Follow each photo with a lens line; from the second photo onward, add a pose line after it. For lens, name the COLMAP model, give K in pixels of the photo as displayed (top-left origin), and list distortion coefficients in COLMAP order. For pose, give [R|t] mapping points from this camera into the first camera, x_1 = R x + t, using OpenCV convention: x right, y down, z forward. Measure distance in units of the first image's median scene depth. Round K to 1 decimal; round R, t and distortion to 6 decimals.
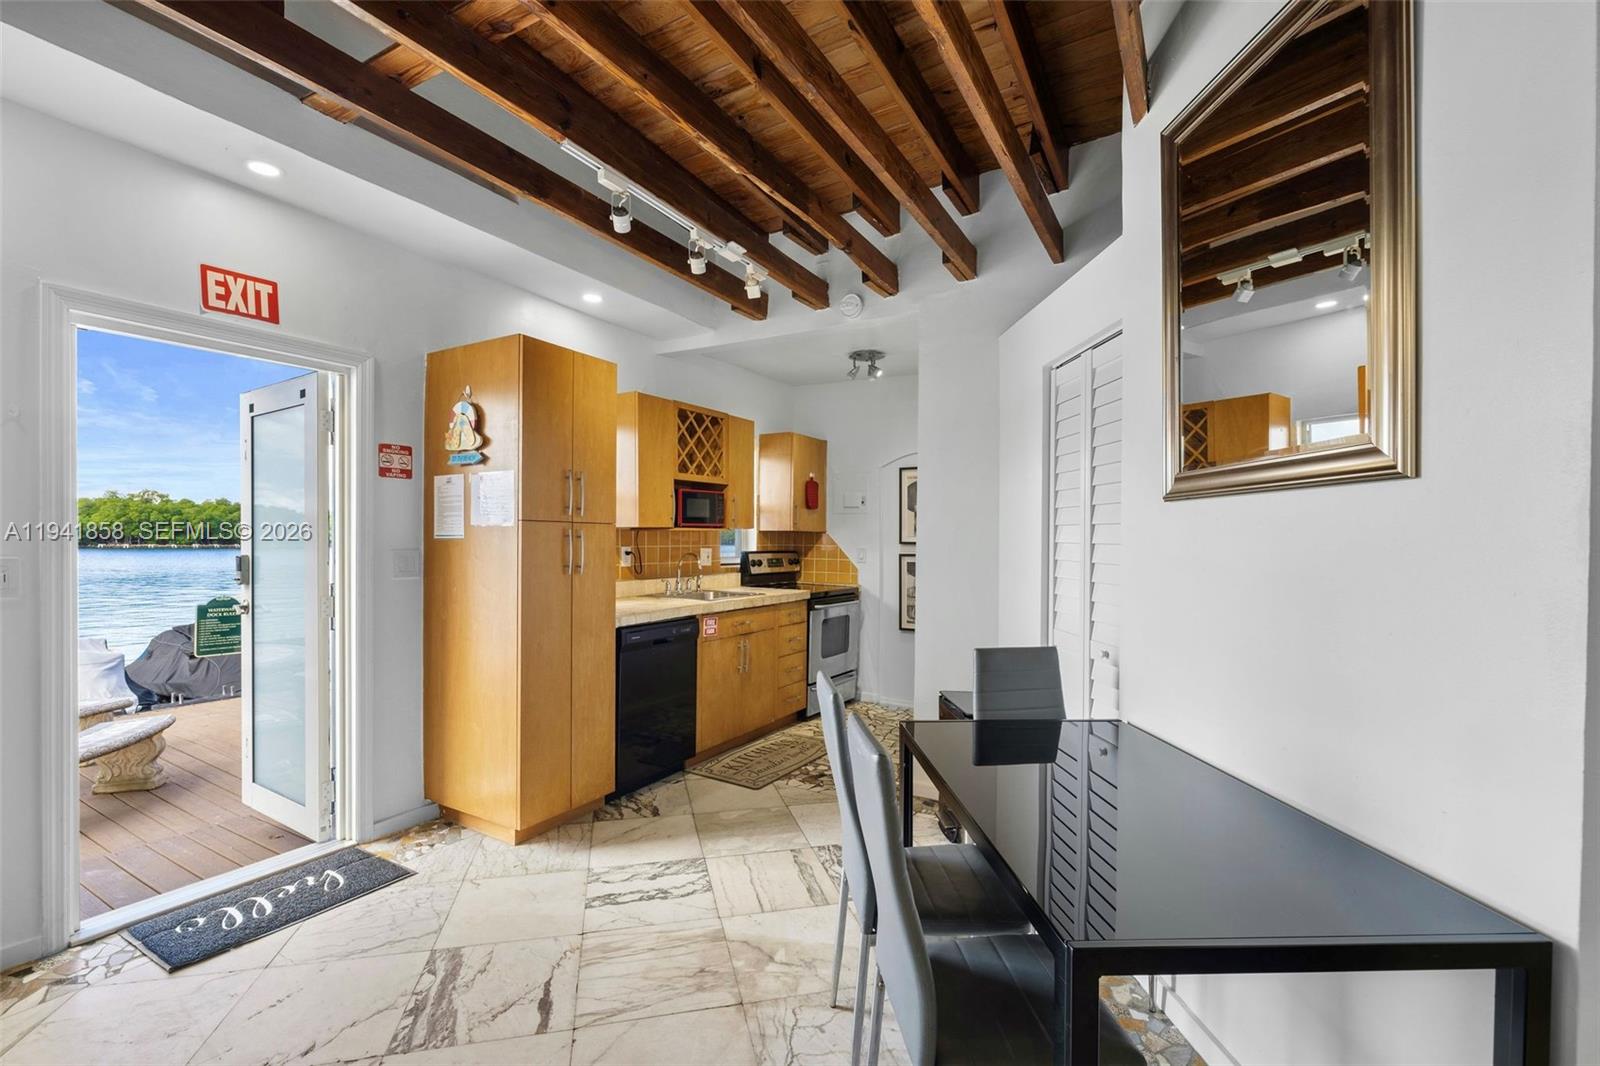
lens RADIAL K [[707.1, 0, 795.2], [0, 707.1, 544.2], [0, 0, 1]] dist [-0.003013, -0.000151]
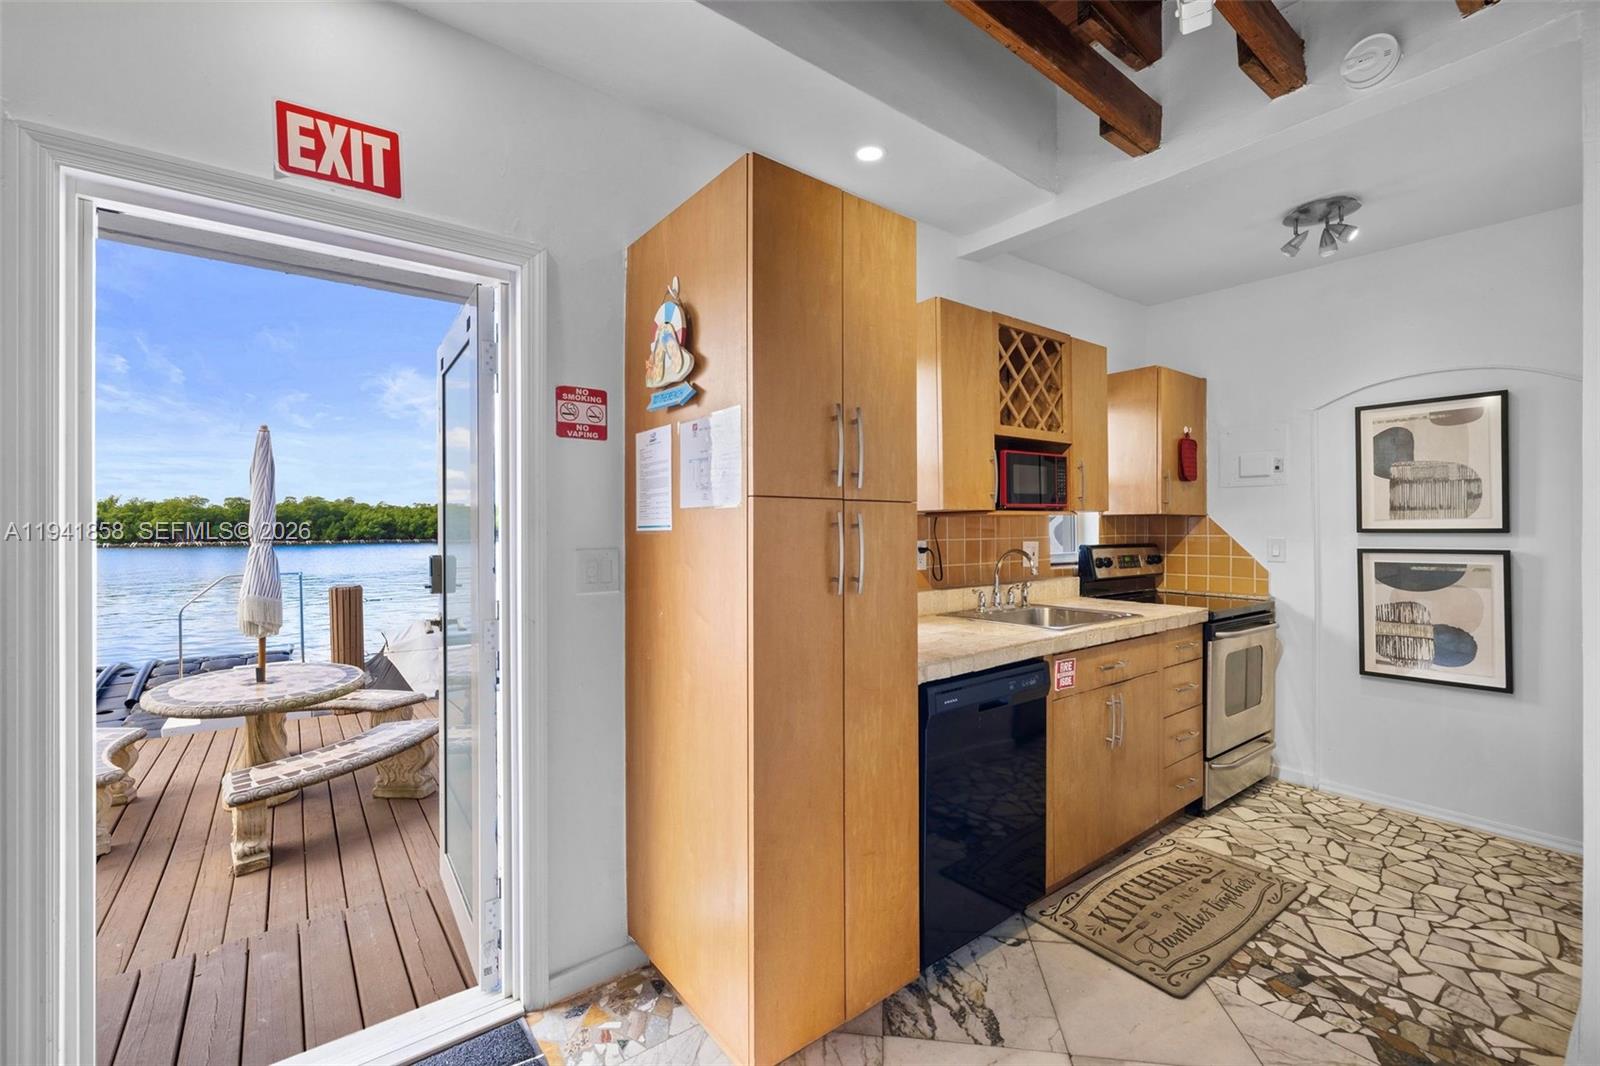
lens RADIAL K [[668.0, 0, 798.7], [0, 668.0, 535.6], [0, 0, 1]] dist [-0.002457, -0.000311]
pose [[0.931845, -0.007701, -0.362775, -0.128443], [0.008547, 0.999963, 0.000726, -0.002881], [0.362756, -0.003778, 0.931877, 0.405374]]
